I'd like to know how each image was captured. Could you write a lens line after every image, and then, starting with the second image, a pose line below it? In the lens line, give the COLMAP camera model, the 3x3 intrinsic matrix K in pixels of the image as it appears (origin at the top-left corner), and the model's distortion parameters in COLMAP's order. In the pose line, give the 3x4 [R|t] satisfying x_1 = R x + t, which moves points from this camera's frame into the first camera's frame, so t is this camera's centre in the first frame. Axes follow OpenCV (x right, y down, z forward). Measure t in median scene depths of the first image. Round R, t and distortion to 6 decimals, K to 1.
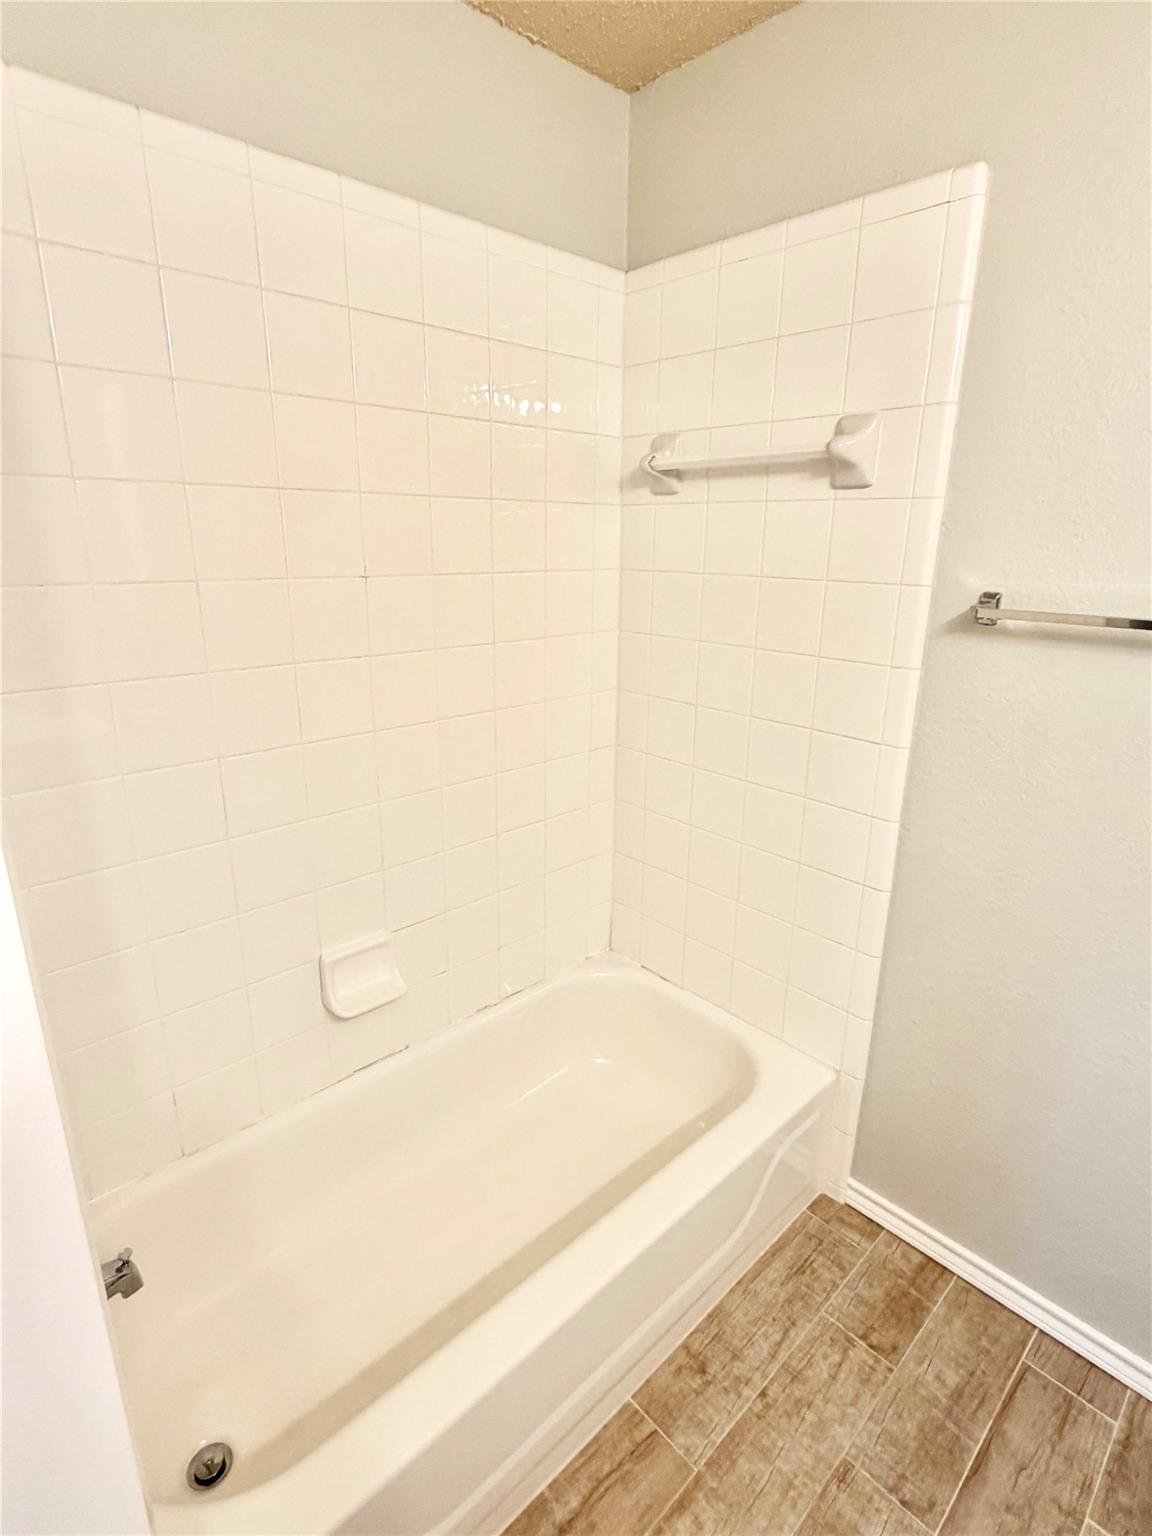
lens RADIAL K [[770.9, 0, 579.0], [0, 770.9, 764.2], [0, 0, 1]] dist [0.000130, -0.000190]
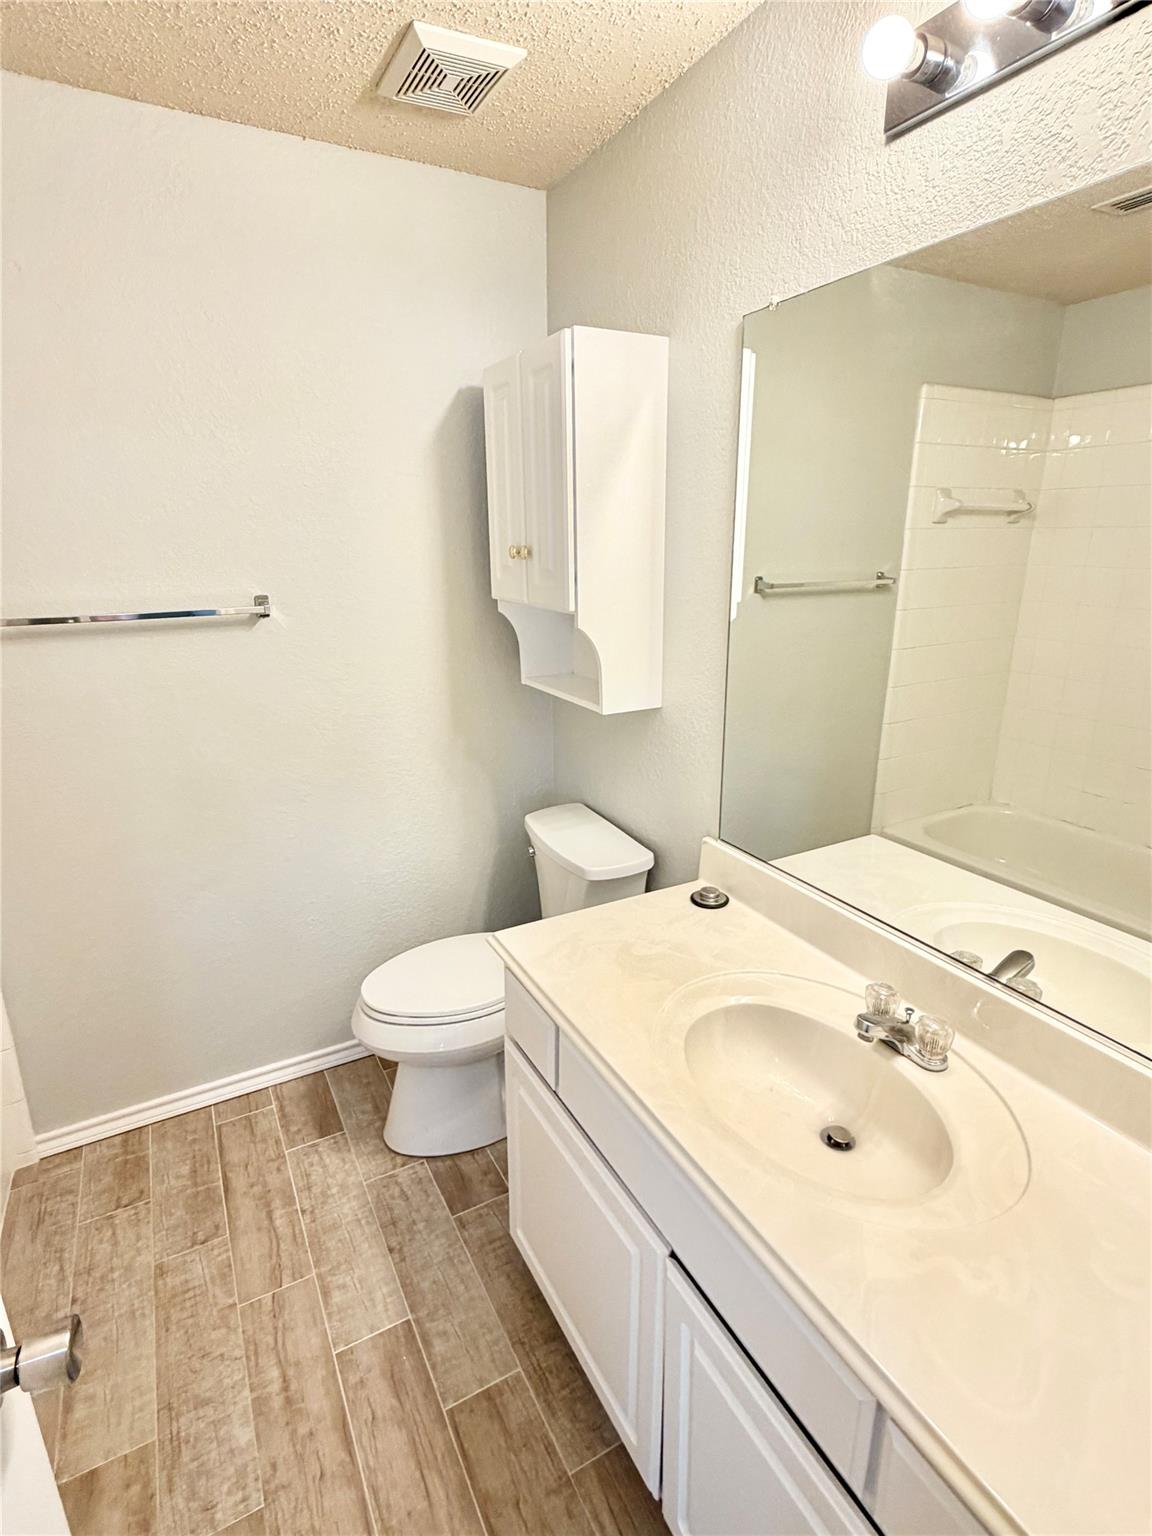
lens RADIAL K [[770.9, 0, 576.6], [0, 770.9, 766.4], [0, 0, 1]] dist [0.000130, -0.000190]
pose [[0.259419, -0.287286, 0.922046, -0.392031], [0.277268, 0.936694, 0.213840, 0.018841], [-0.925108, 0.200179, 0.322651, -0.233547]]
